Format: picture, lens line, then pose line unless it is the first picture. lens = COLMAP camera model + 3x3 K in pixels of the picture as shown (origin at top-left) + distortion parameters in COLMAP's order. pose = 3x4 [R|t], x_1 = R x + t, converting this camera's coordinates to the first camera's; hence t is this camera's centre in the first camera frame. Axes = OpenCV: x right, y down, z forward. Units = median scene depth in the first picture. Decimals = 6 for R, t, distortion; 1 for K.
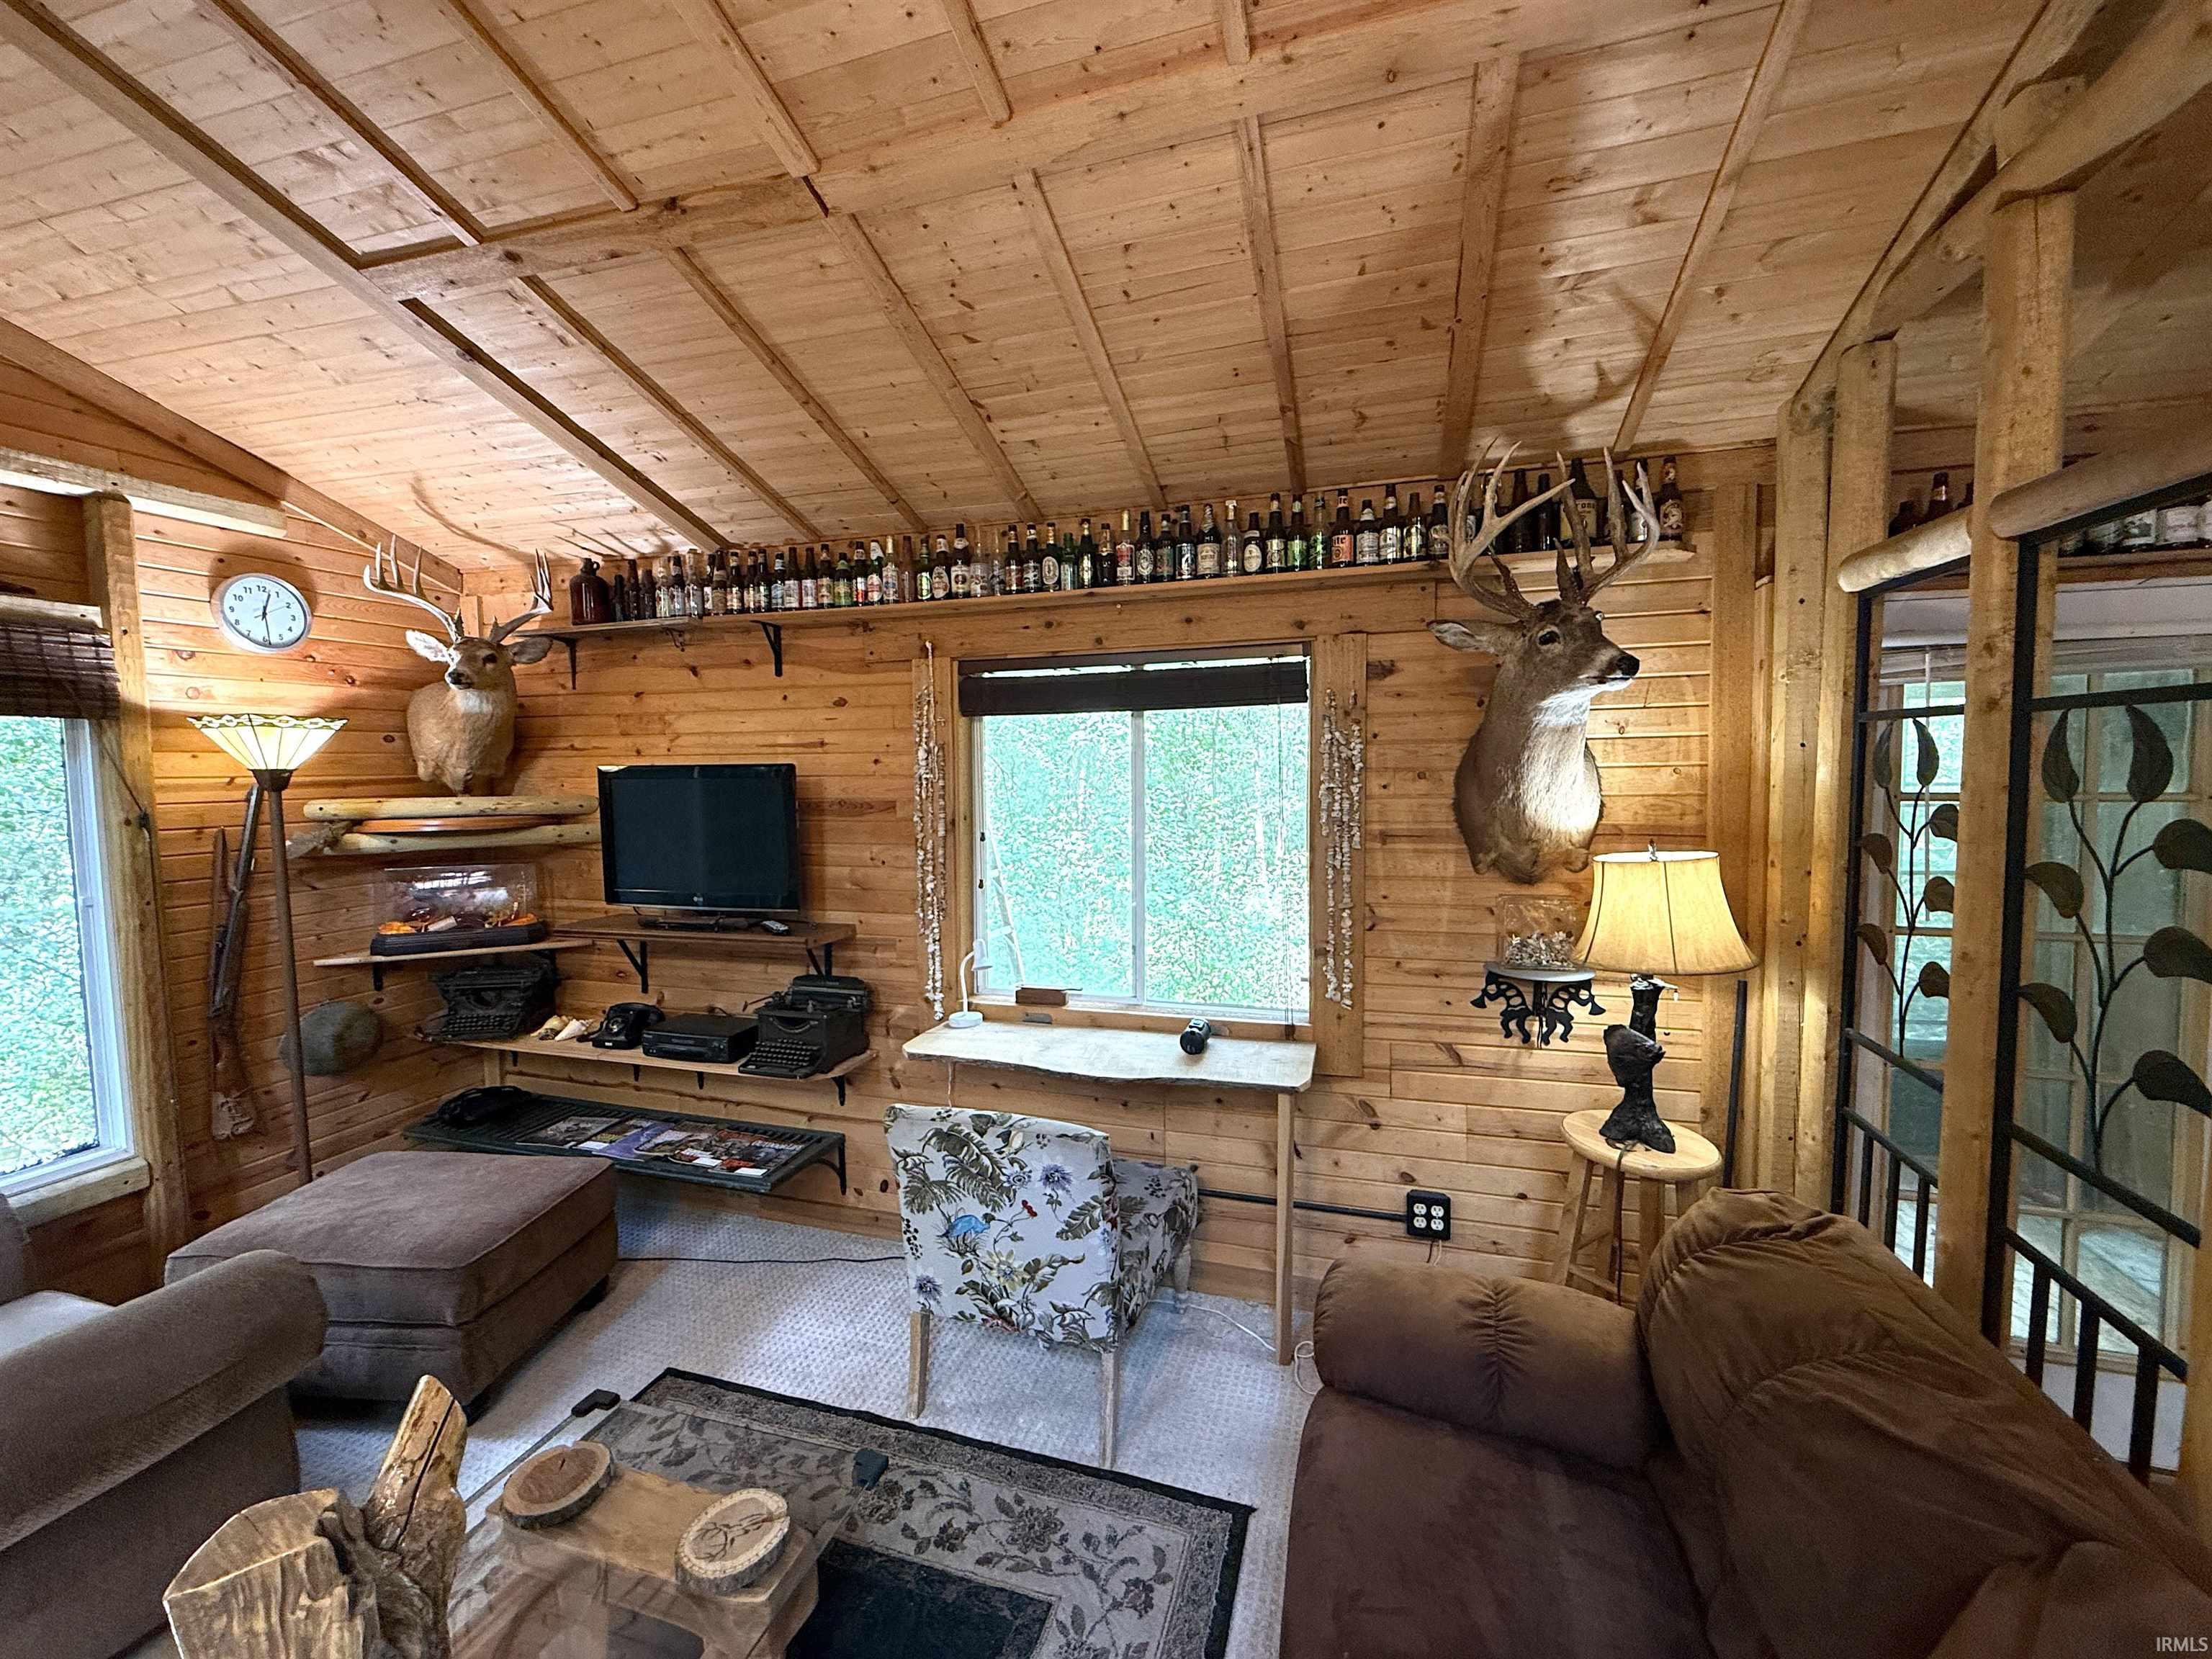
lens RADIAL K [[883.4, 0, 1102.2], [0, 883.4, 822.2], [0, 0, 1]] dist [-0.000025, -0.000054]
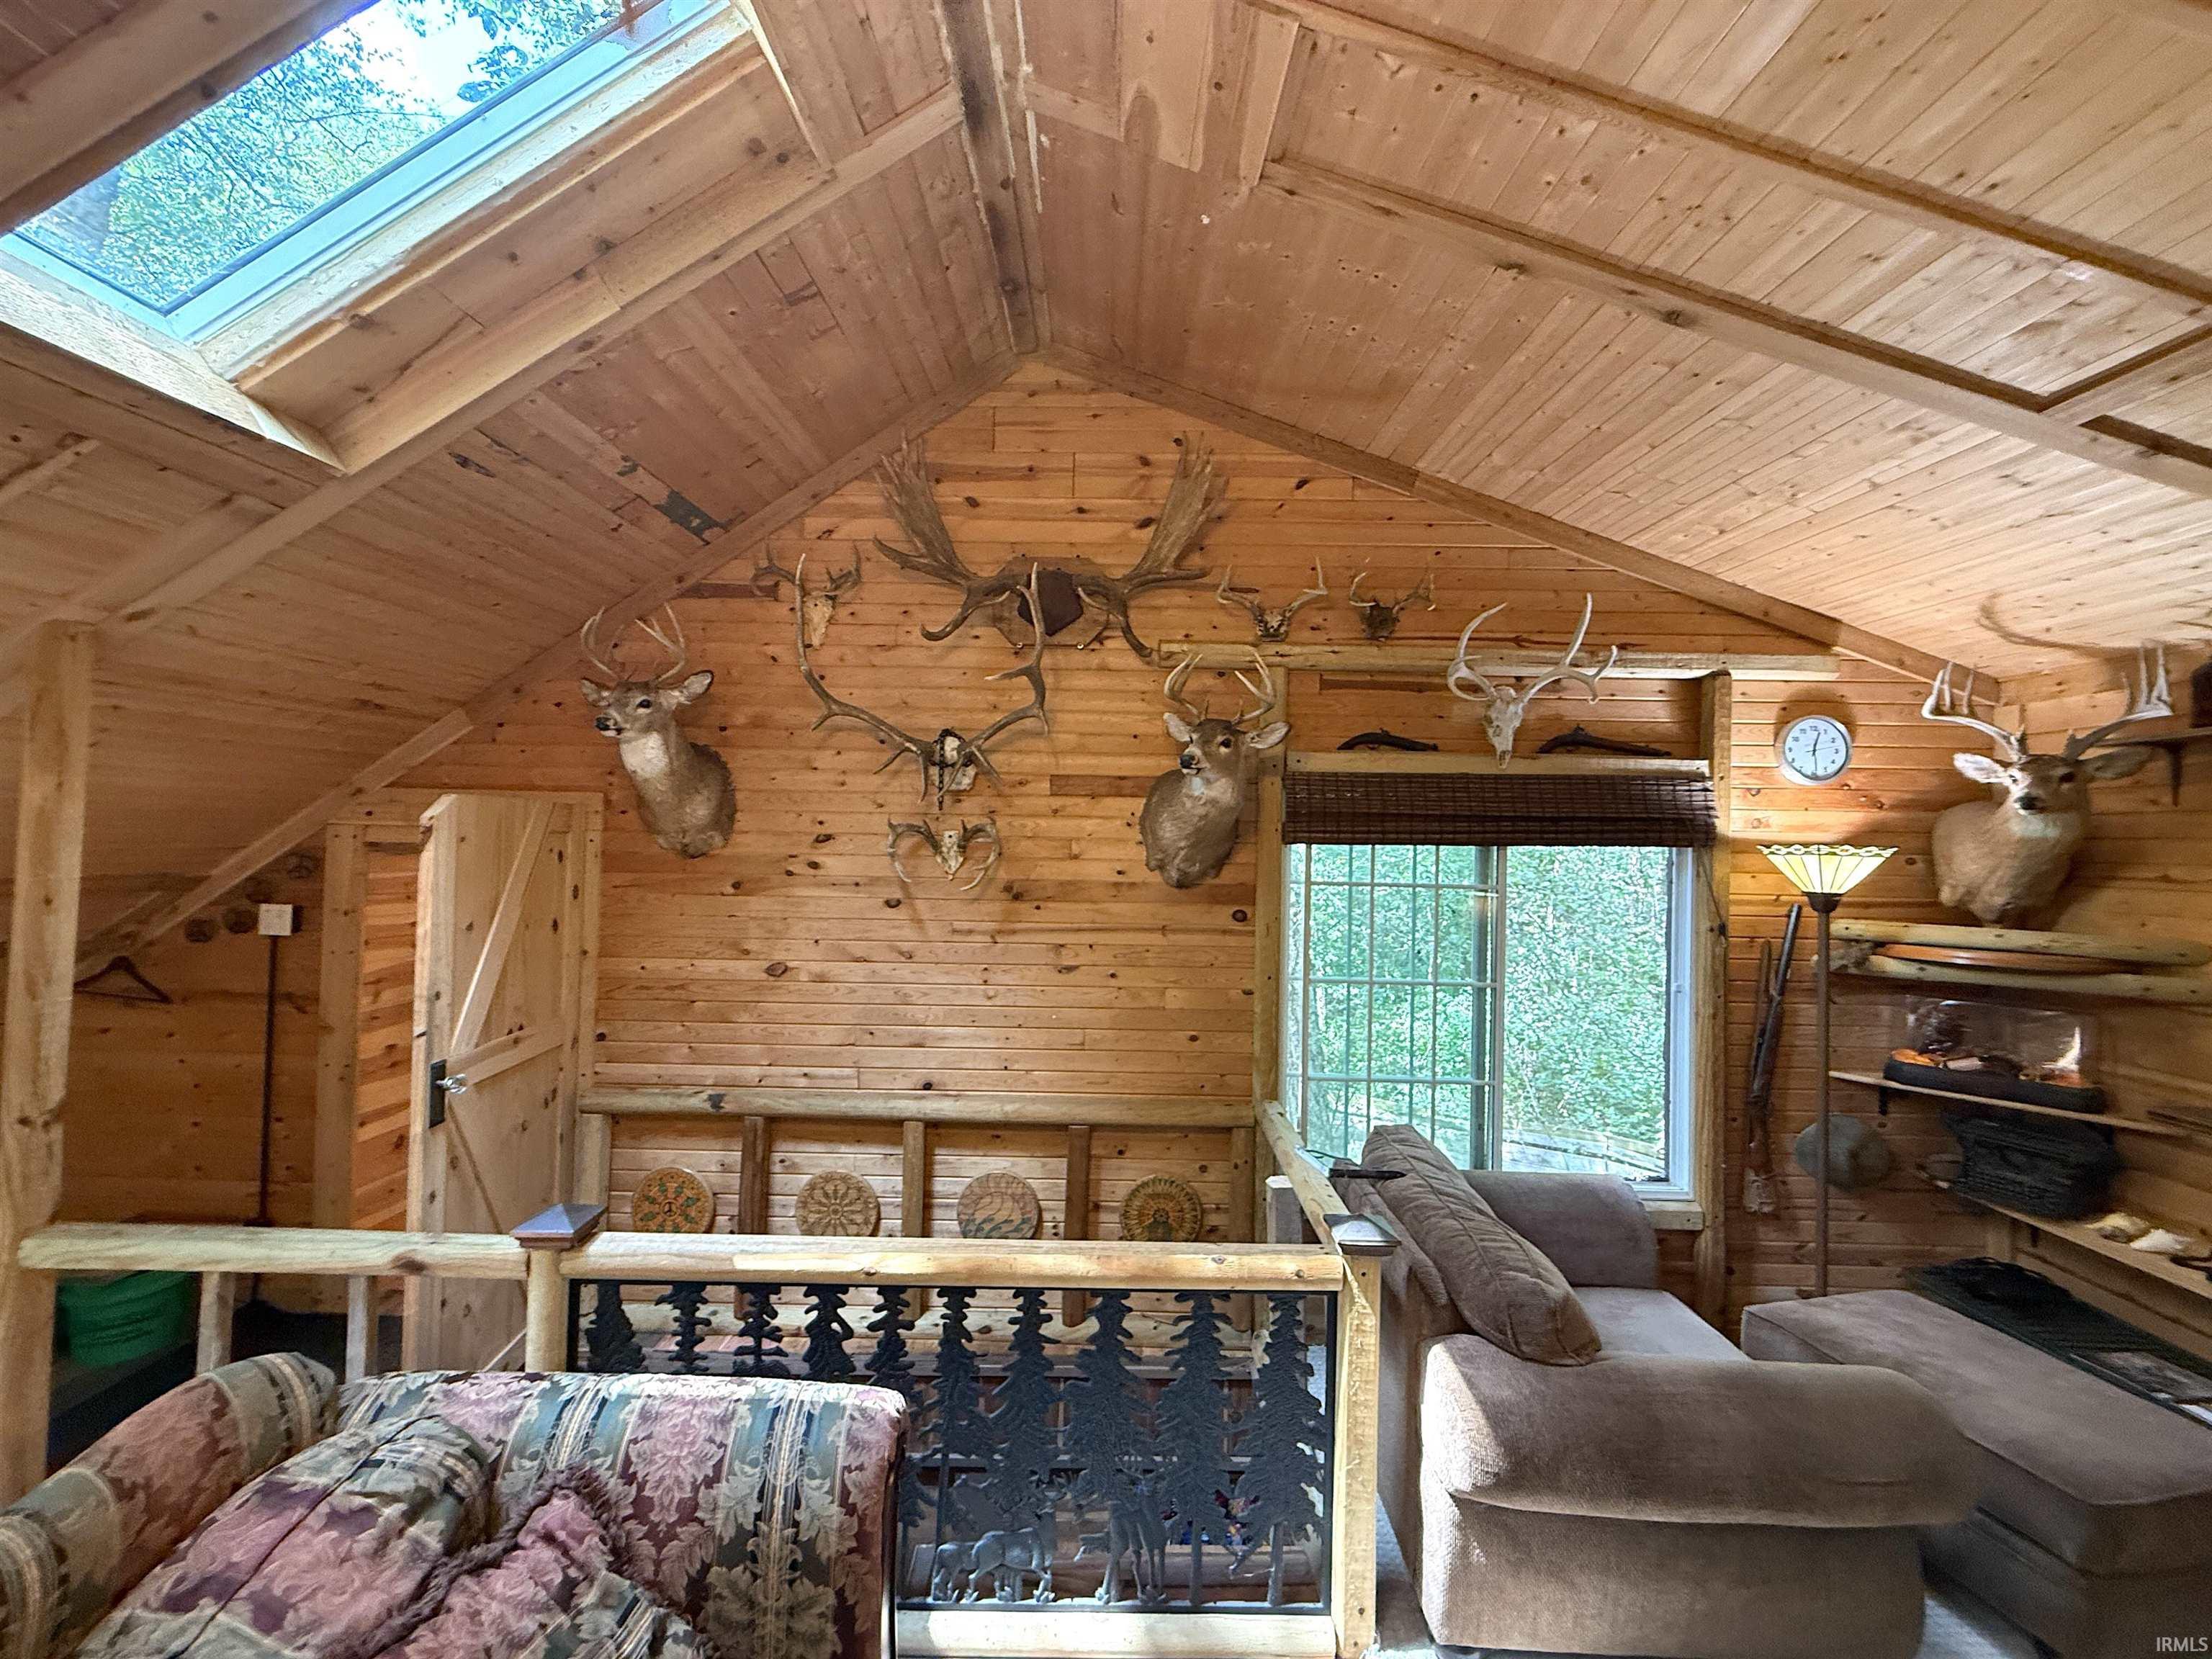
lens RADIAL K [[883.4, 0, 1102.2], [0, 883.4, 822.2], [0, 0, 1]] dist [-0.000025, -0.000054]
pose [[0.292069, -0.003118, -0.956392, -0.142376], [-0.086649, 0.995796, -0.029708, -0.034105], [0.952464, 0.091547, 0.290571, -0.167648]]
